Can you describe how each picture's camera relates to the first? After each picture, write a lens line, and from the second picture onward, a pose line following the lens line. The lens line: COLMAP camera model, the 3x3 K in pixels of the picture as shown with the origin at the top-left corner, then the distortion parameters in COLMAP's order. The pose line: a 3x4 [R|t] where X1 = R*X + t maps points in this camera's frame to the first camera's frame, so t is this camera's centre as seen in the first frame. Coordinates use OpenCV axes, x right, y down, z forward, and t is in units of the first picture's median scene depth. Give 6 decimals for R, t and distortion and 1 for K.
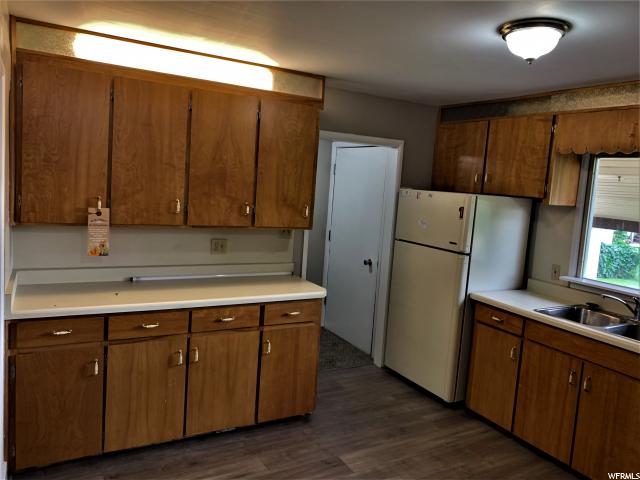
lens RADIAL K [[487.5, 0, 320.8], [0, 487.5, 239.5], [0, 0, 1]] dist [0.023475, -0.032011]
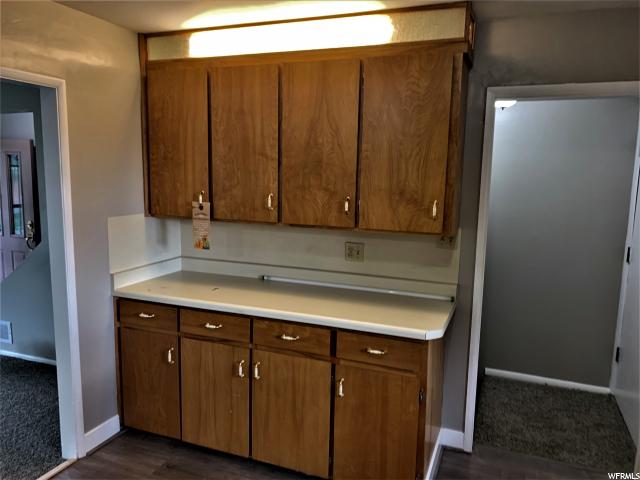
lens RADIAL K [[487.5, 0, 328.5], [0, 487.5, 249.7], [0, 0, 1]] dist [0.023475, -0.032011]
pose [[0.630967, 0.069206, -0.772716, 0.473825], [-0.068580, 0.997090, 0.033301, -0.016403], [0.772772, 0.031981, 0.633877, 0.527042]]
